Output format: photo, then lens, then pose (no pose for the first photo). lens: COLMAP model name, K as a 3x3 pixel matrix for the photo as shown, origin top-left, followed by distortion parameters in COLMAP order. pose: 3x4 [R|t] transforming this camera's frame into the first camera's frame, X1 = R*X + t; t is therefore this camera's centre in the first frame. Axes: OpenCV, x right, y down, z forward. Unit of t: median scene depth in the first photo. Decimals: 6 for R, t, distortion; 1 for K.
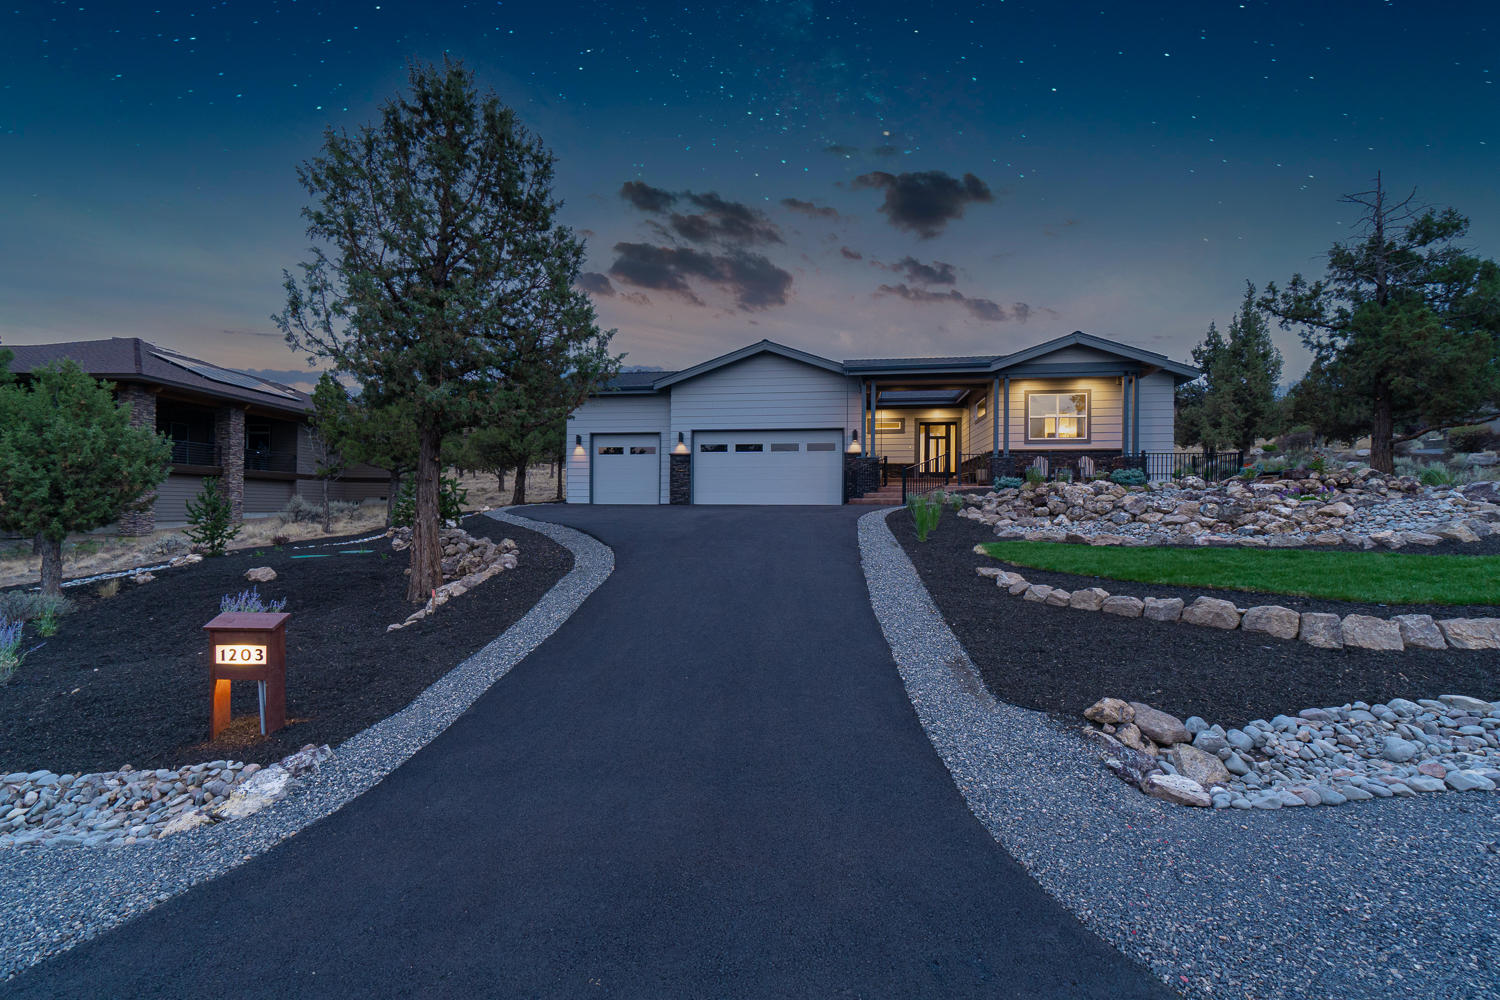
lens RADIAL K [[651.3, 0, 740.1], [0, 651.3, 505.0], [0, 0, 1]] dist [0.000124, -0.000526]
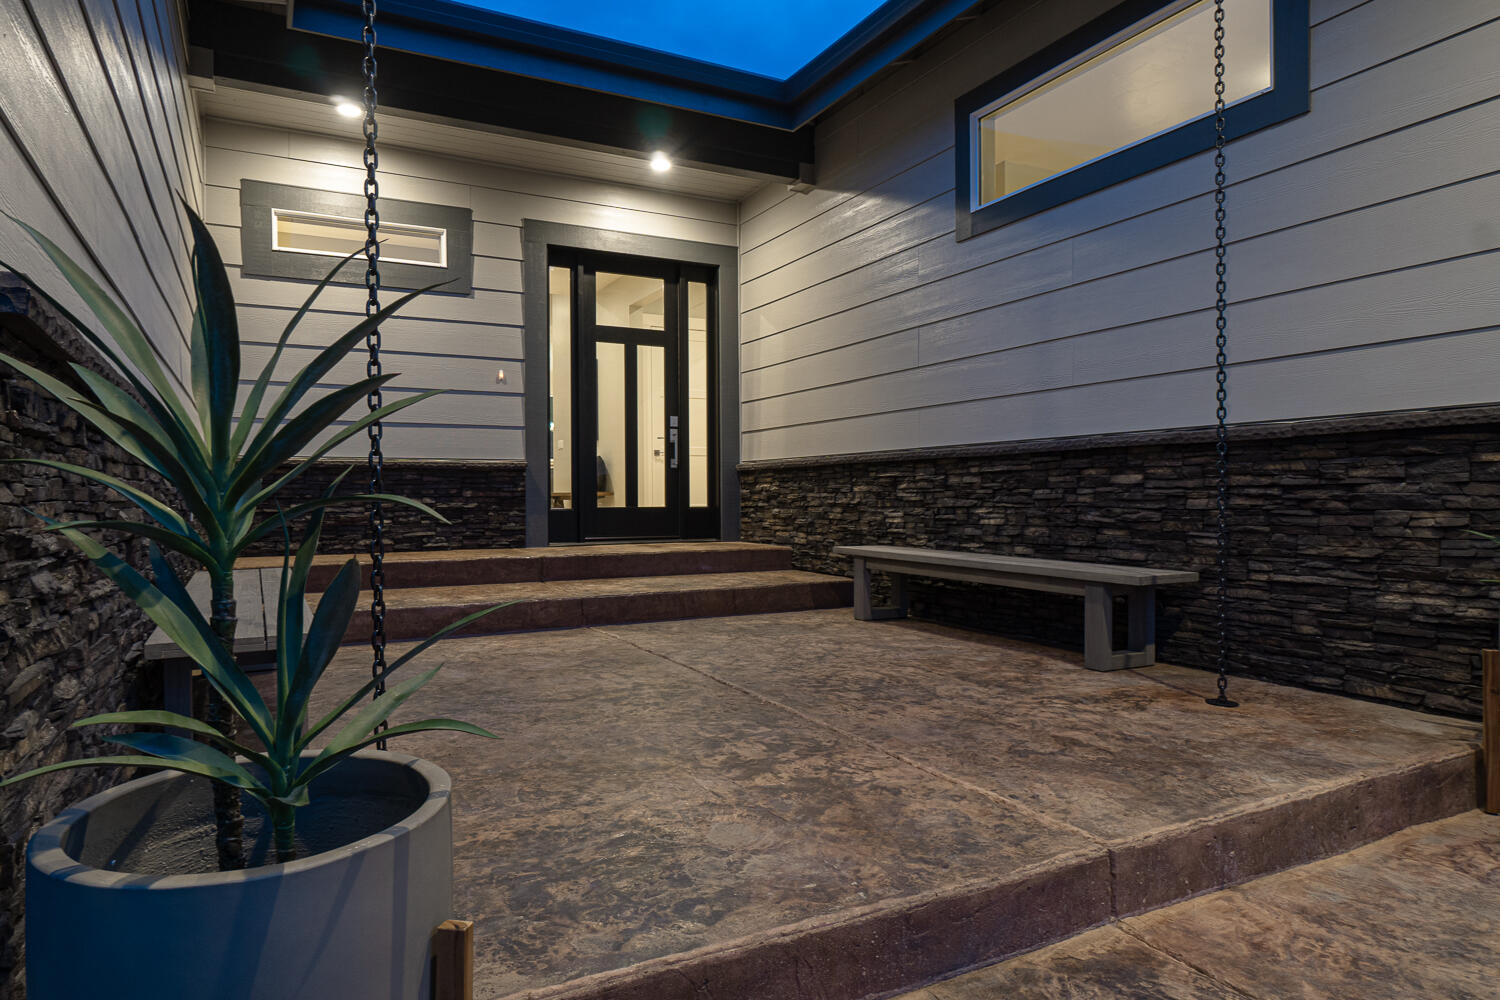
lens RADIAL K [[925.4, 0, 735.8], [0, 925.4, 506.2], [0, 0, 1]] dist [0.005395, -0.003457]
pose [[0.804745, -0.022838, 0.593182, 0.187264], [0.012348, 0.999687, 0.021737, -0.066720], [-0.593493, -0.010168, 0.804775, 0.884351]]
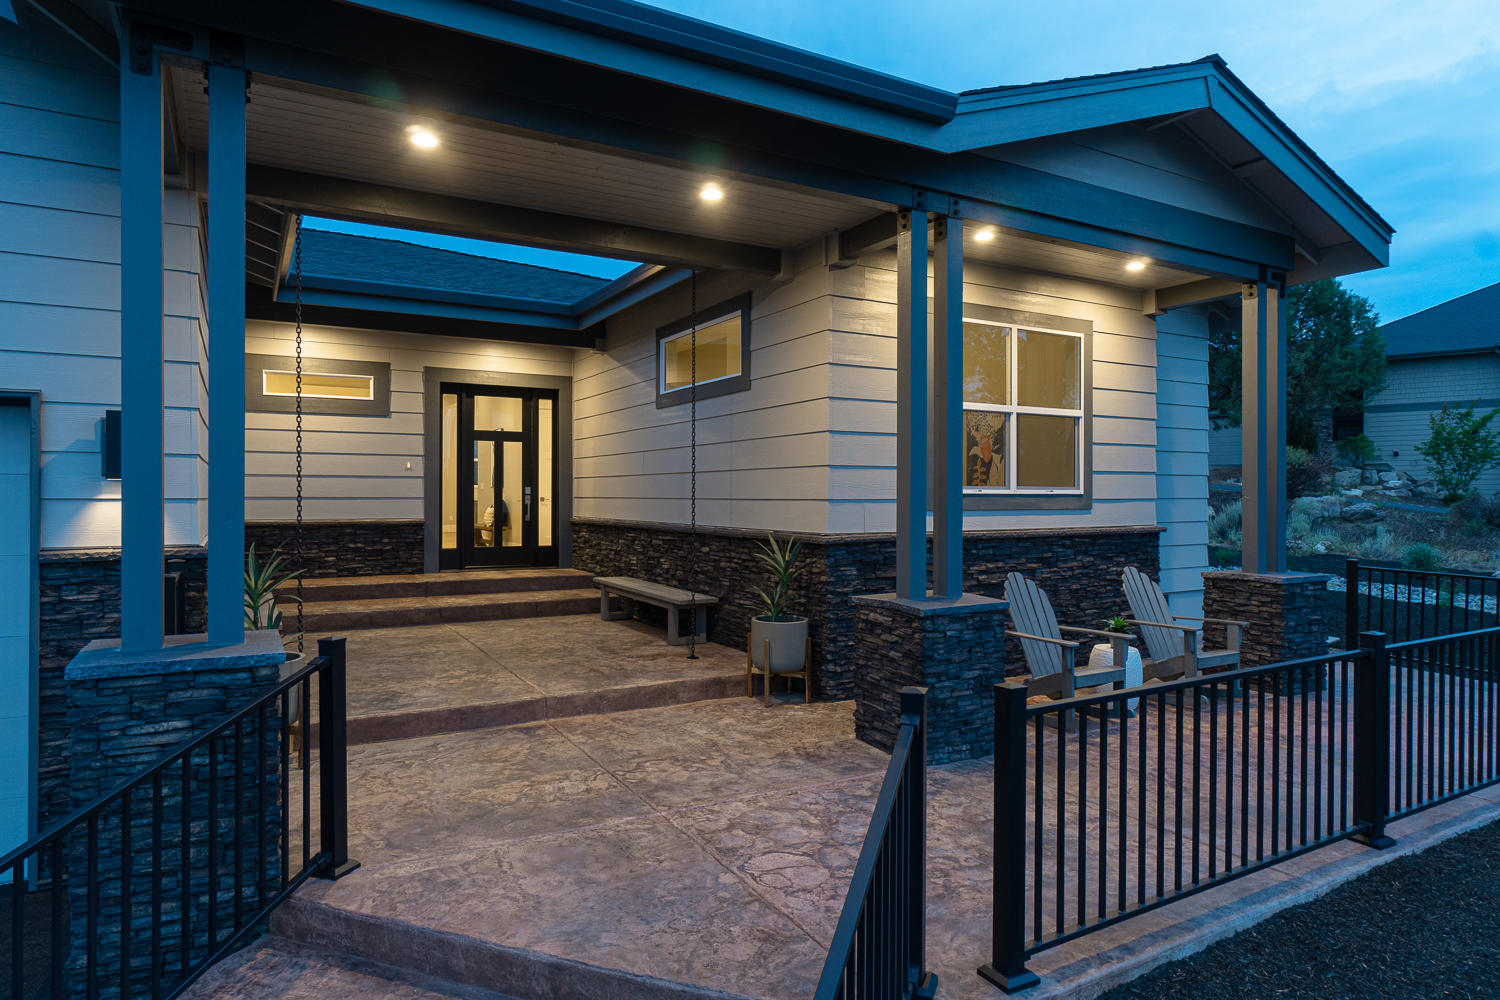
lens RADIAL K [[895.1, 0, 757.7], [0, 895.1, 506.9], [0, 0, 1]] dist [-0.000510, 0.002483]
pose [[0.775747, -0.014731, 0.630872, 0.152272], [0.002205, 0.999785, 0.020633, -0.091863], [-0.631041, -0.014615, 0.775612, 0.695123]]
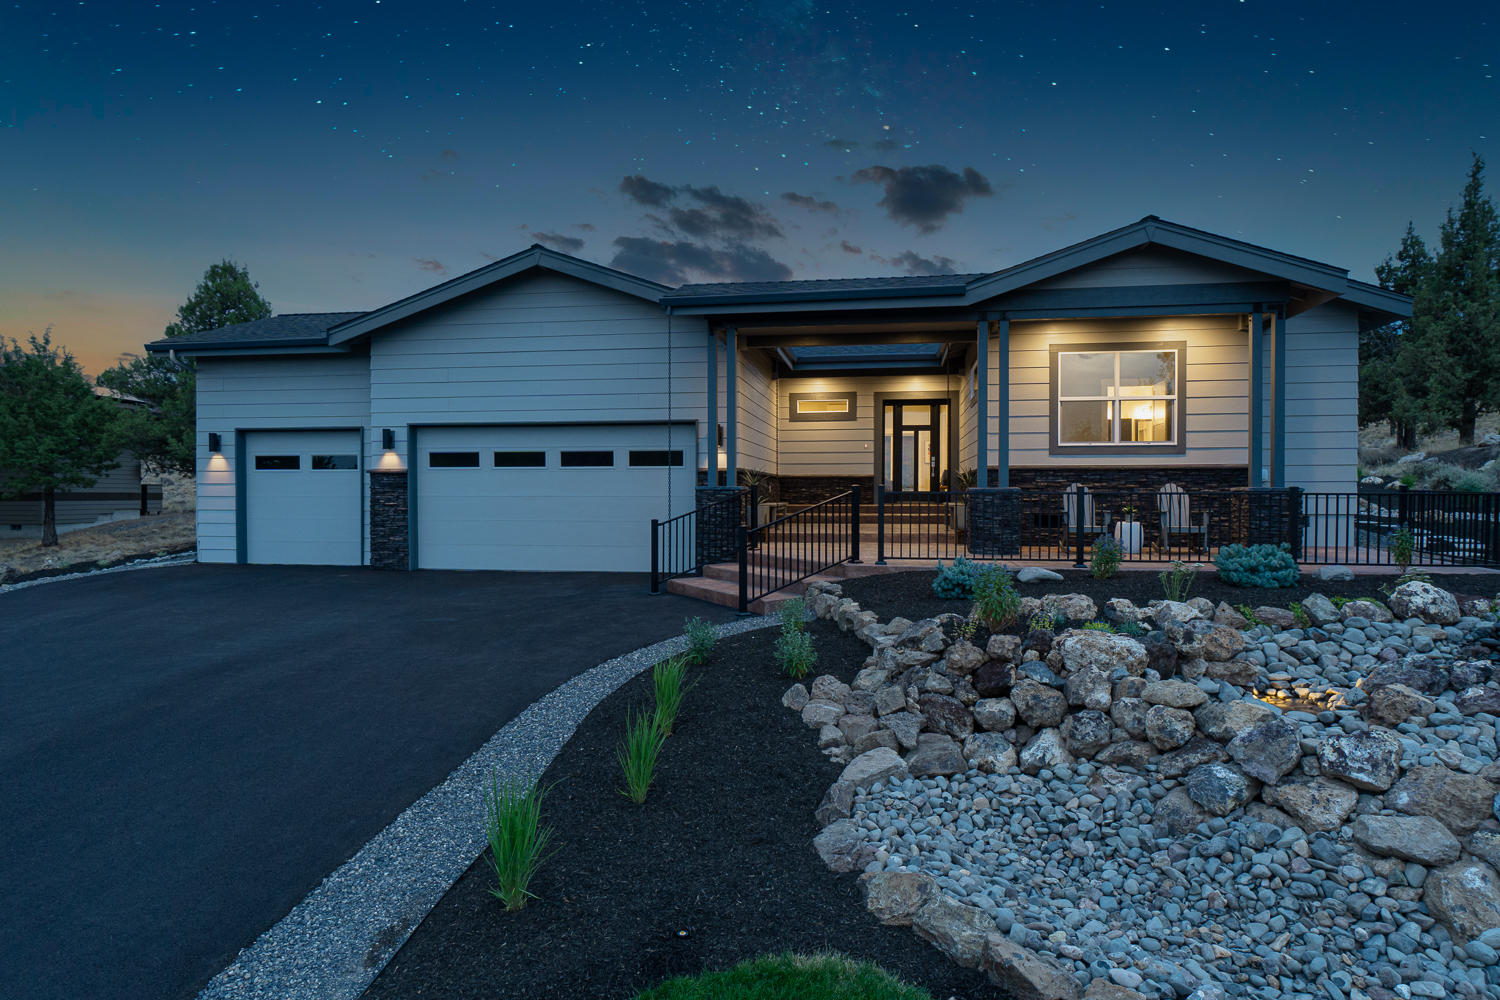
lens RADIAL K [[895.1, 0, 744.2], [0, 895.1, 503.2], [0, 0, 1]] dist [-0.000510, 0.002483]
pose [[0.999973, -0.007255, 0.000889, 0.186788], [0.007241, 0.999872, 0.014296, -0.061545], [-0.000993, -0.014289, 0.999897, 0.298412]]
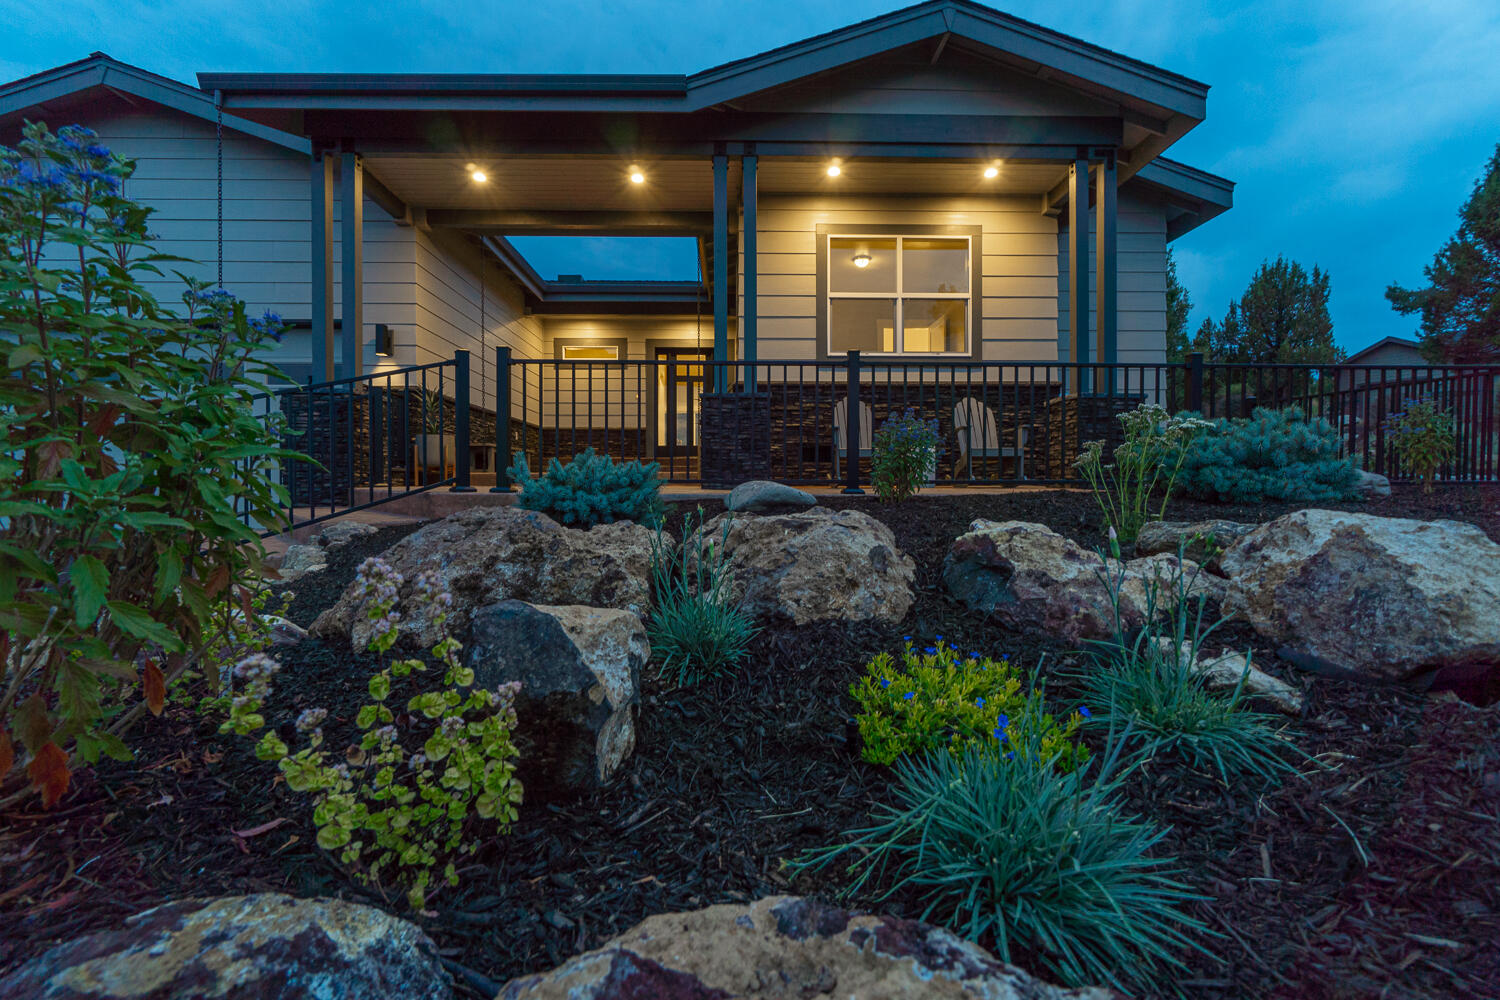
lens RADIAL K [[651.3, 0, 738.0], [0, 651.3, 493.2], [0, 0, 1]] dist [0.000124, -0.000526]
pose [[0.984133, -0.009887, 0.177157, 0.291839], [0.007216, 0.999850, 0.015715, -0.024563], [-0.177286, -0.014188, 0.984057, 0.573914]]
